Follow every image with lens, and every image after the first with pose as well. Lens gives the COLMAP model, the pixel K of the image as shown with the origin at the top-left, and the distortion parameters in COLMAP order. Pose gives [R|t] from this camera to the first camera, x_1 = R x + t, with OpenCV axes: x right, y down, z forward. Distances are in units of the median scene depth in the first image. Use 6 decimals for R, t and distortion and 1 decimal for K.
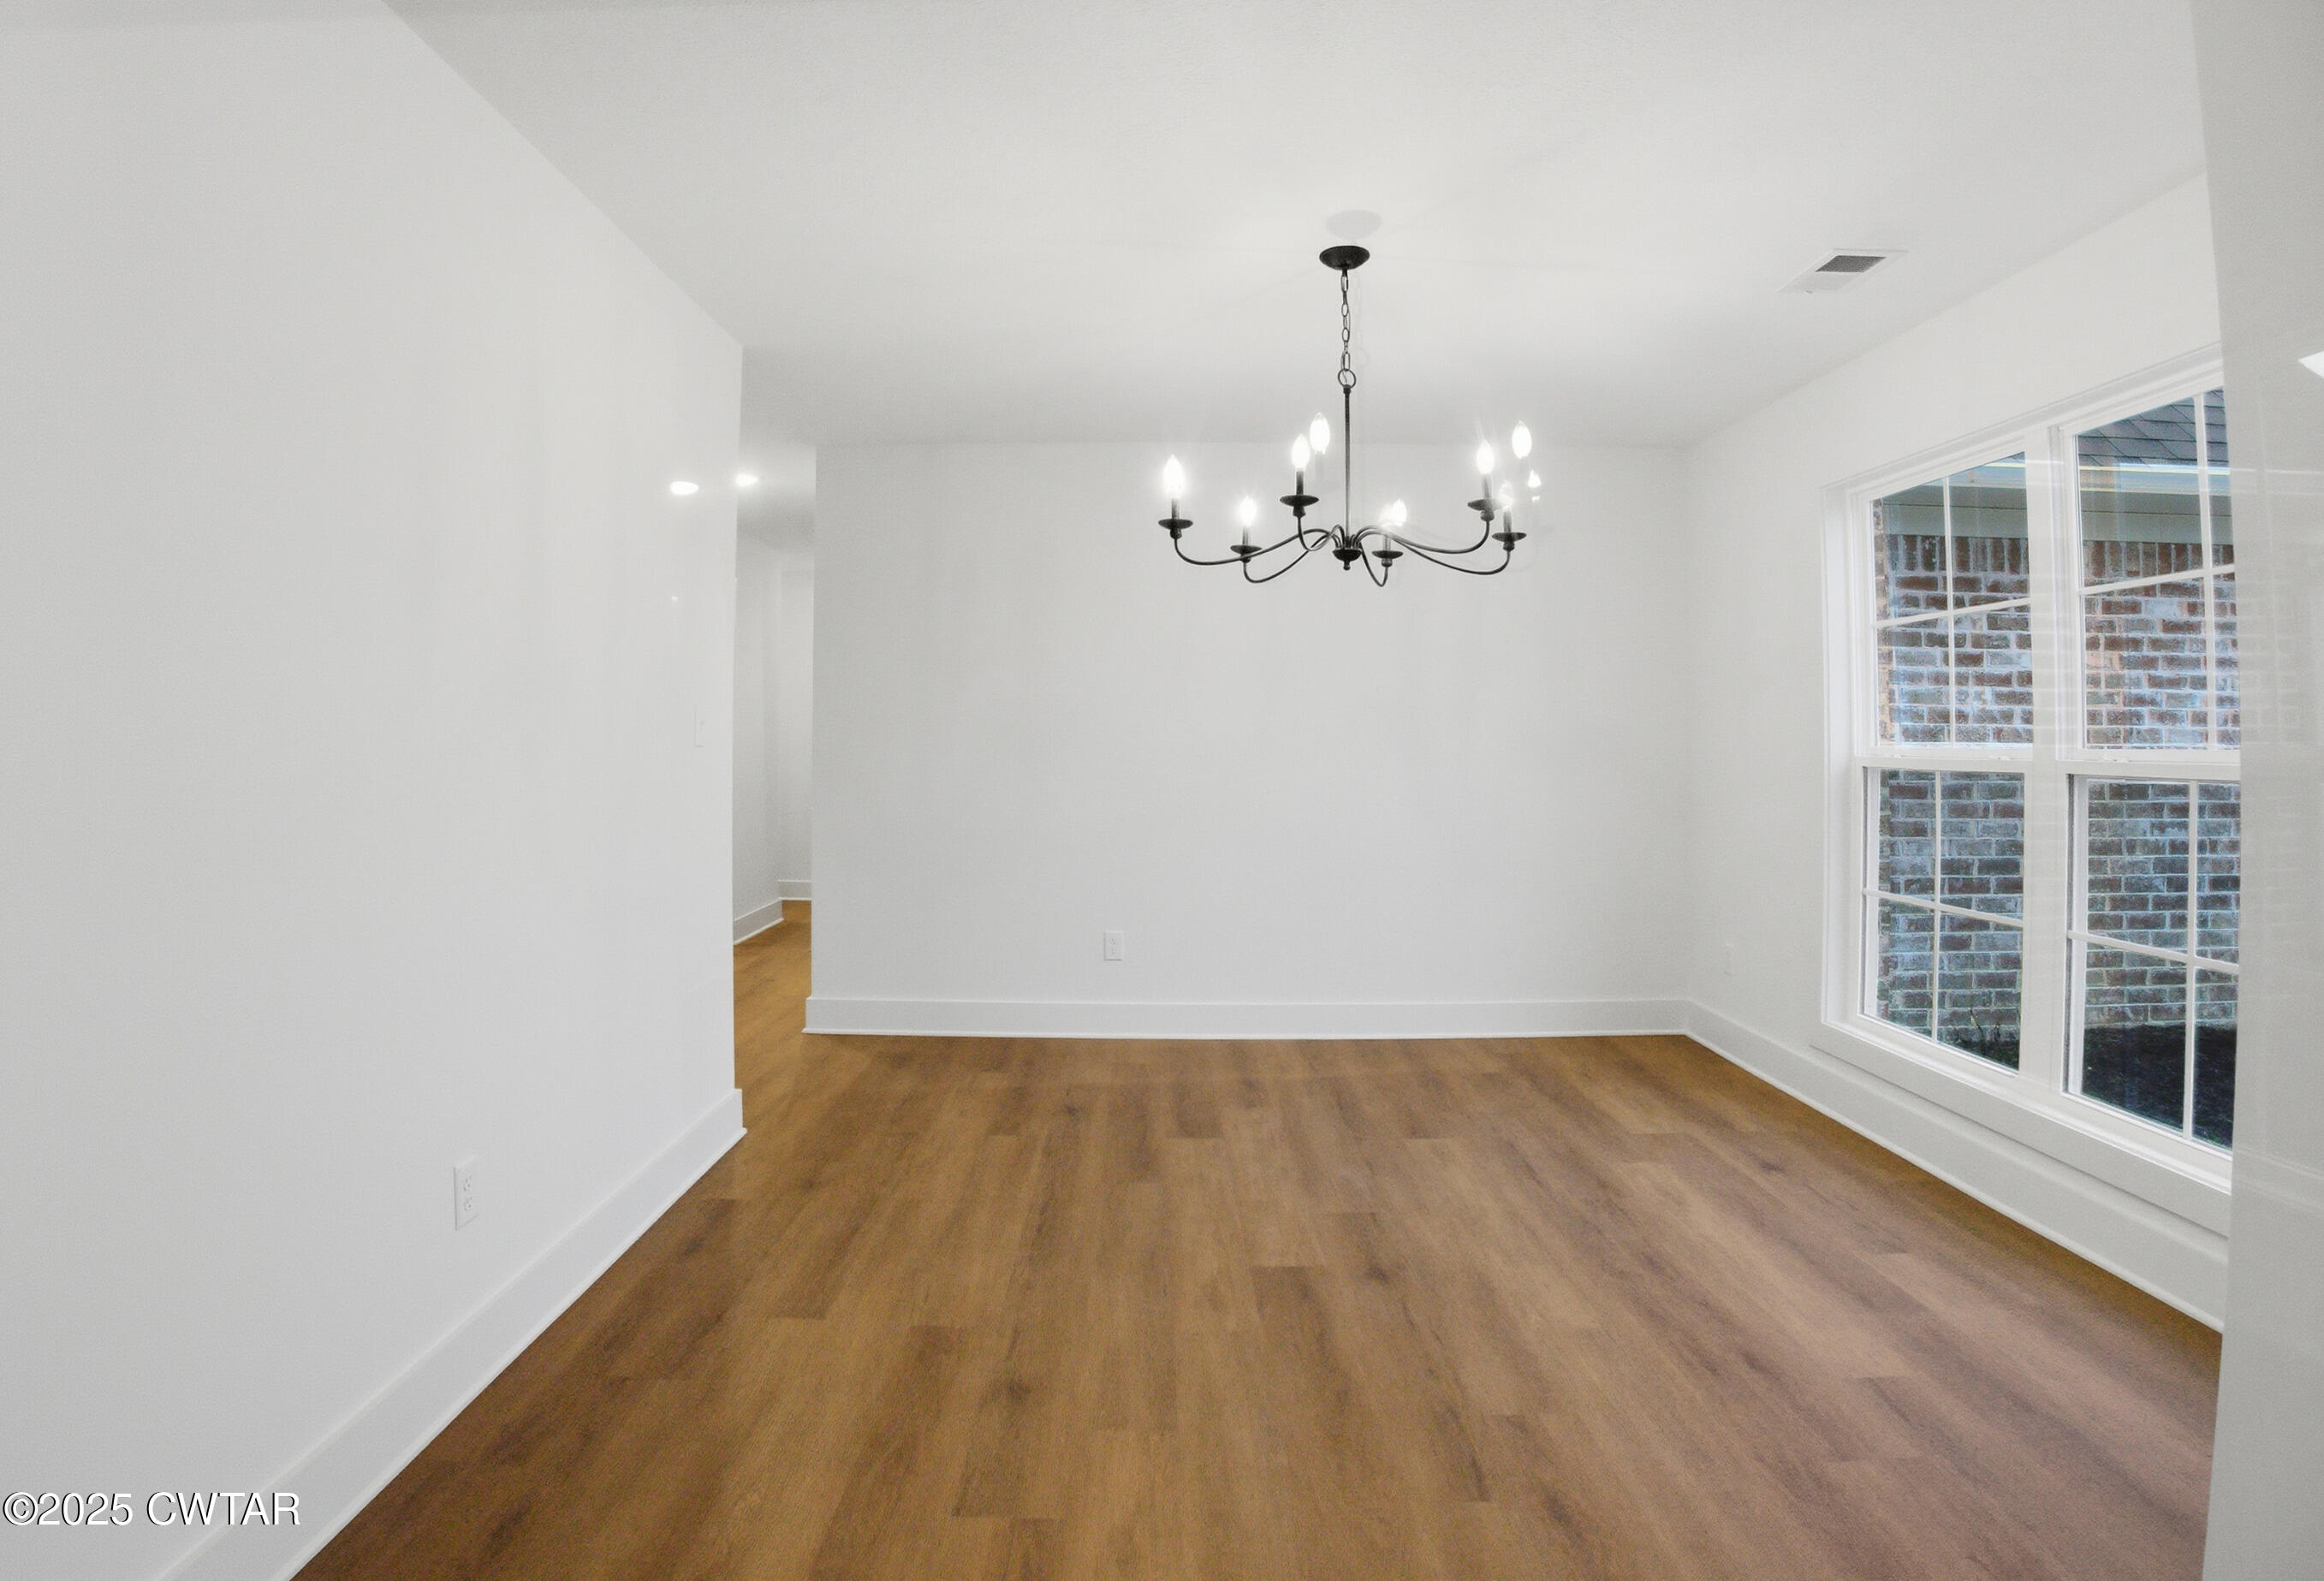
lens RADIAL K [[1205.2, 0, 1156.9], [0, 1205.2, 728.1], [0, 0, 1]] dist [-0.160867, 0.051626]
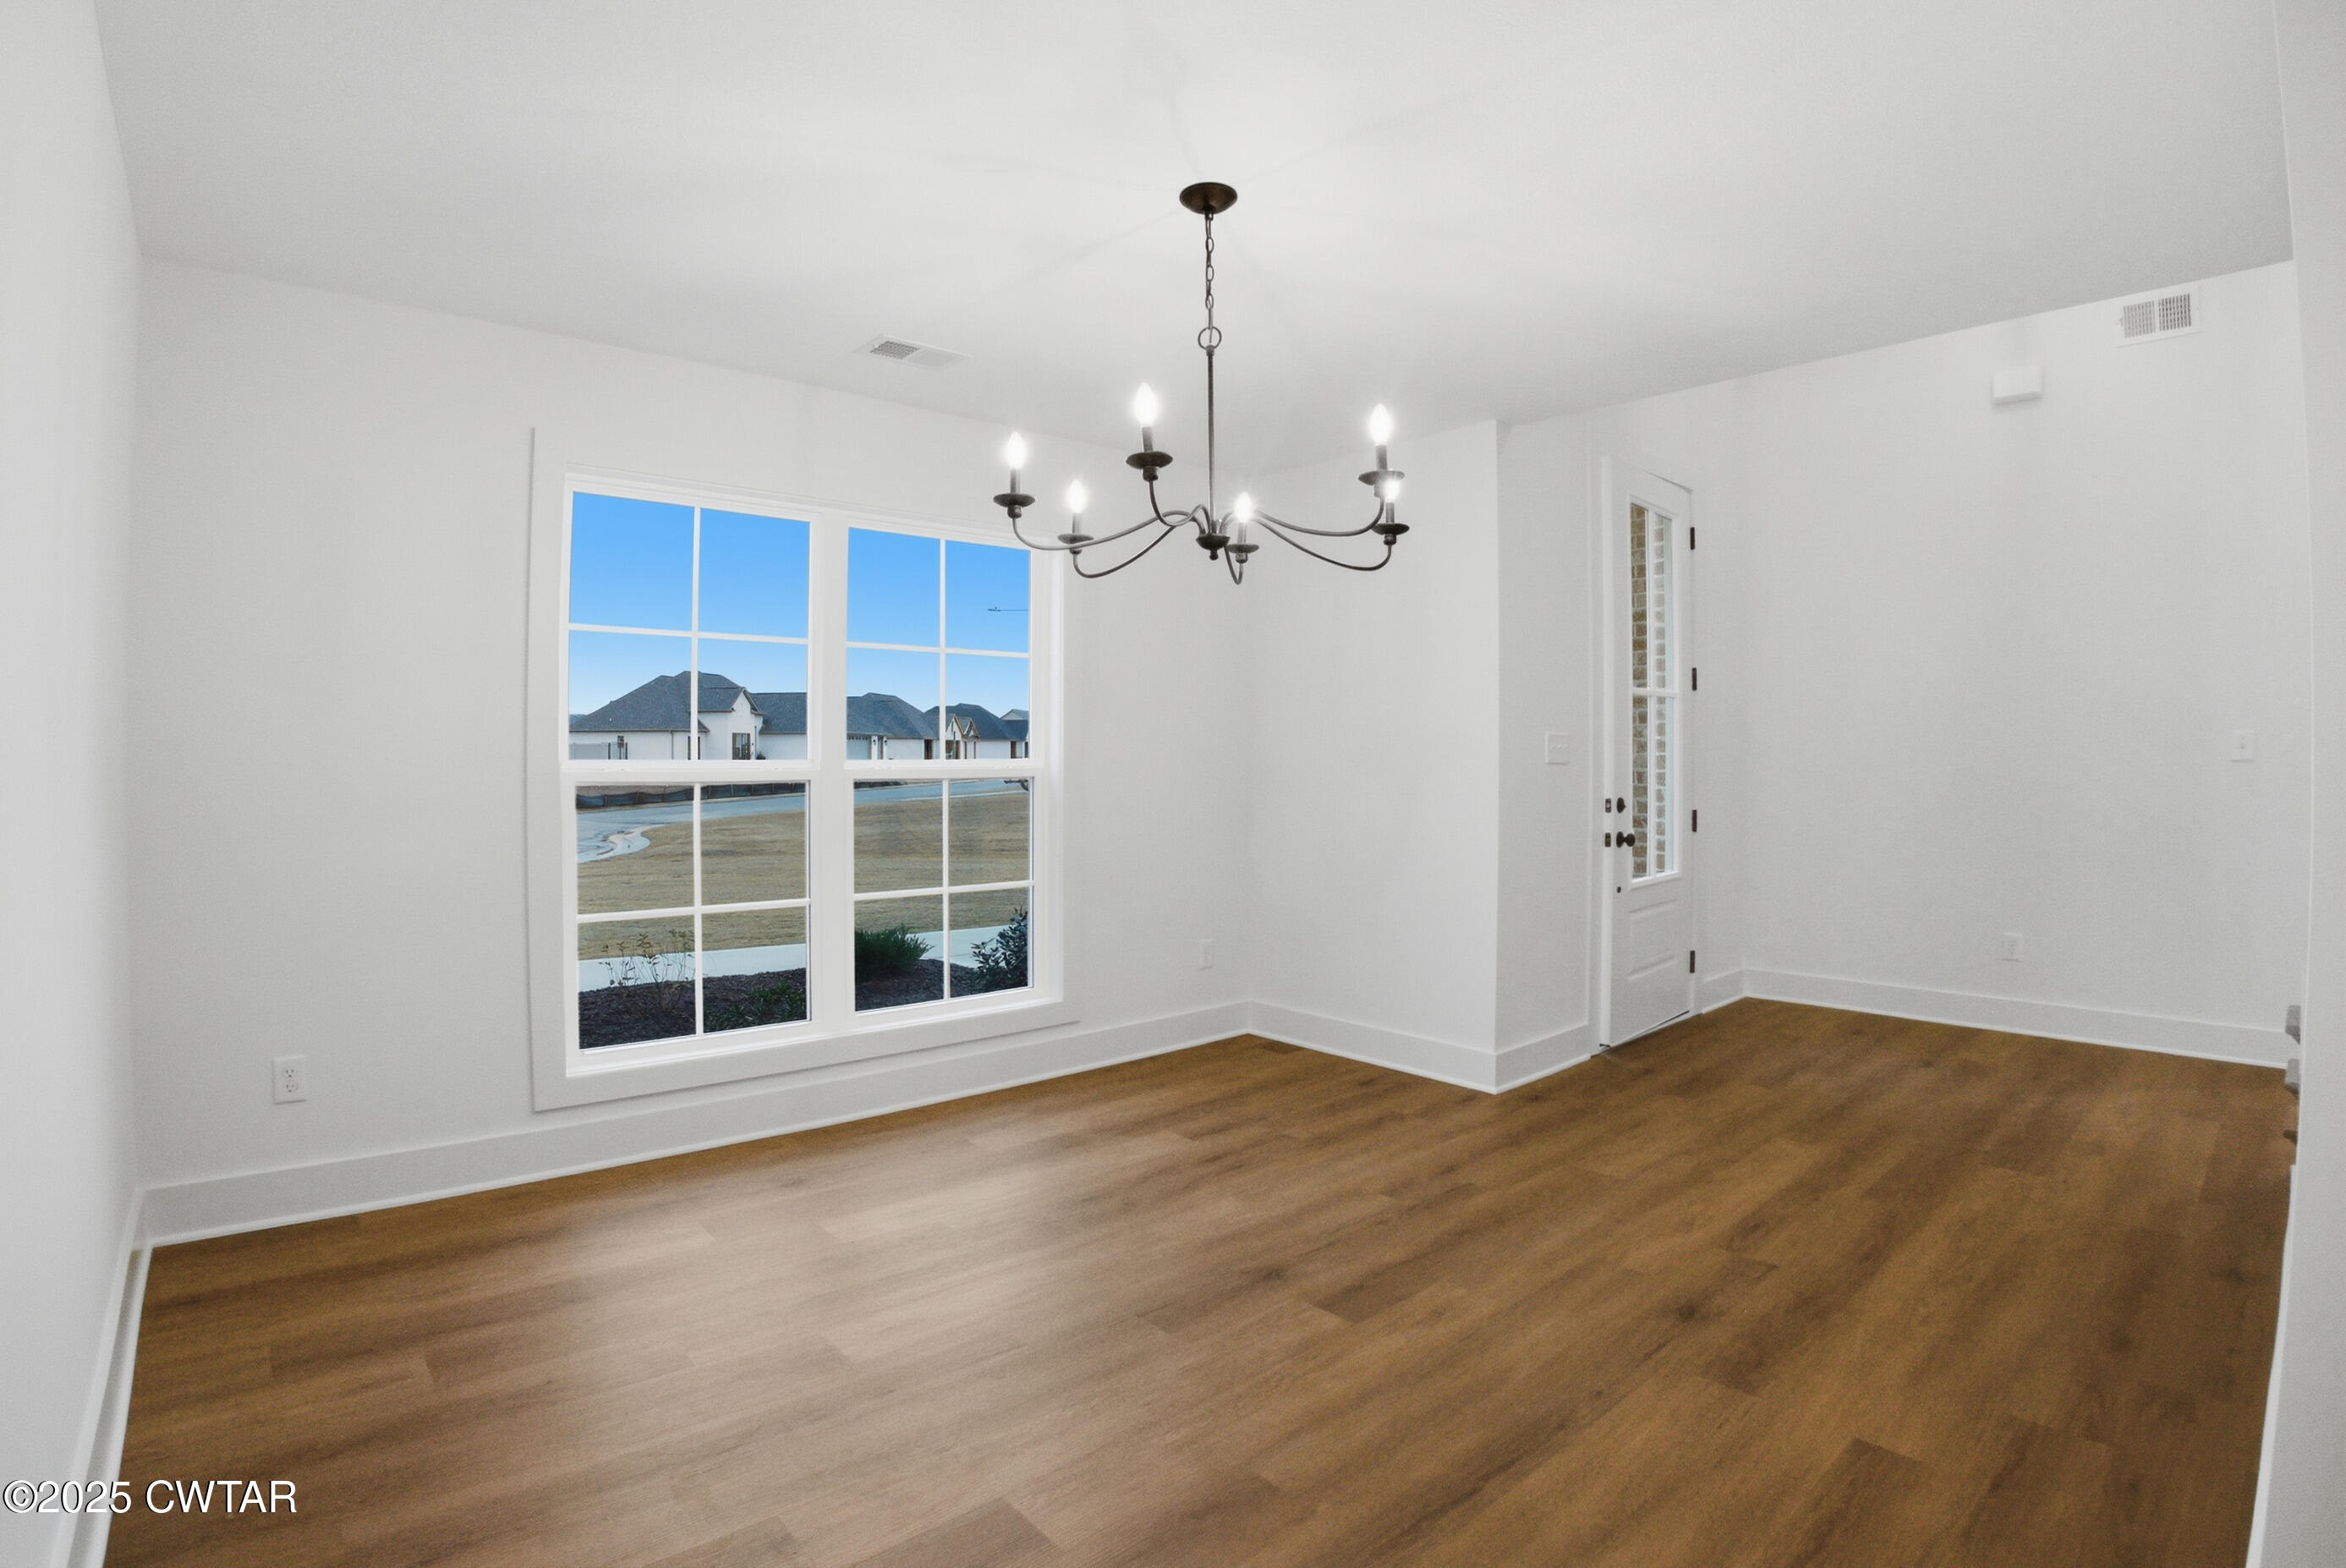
lens RADIAL K [[1133.1, 0, 1158.7], [0, 1133.1, 759.1], [0, 0, 1]] dist [-0.113584, 0.021691]
pose [[-0.648559, -0.008309, 0.761119, -0.499837], [-0.012490, 0.999922, 0.000273, 0.015951], [-0.761062, -0.009329, -0.648612, 1.765326]]
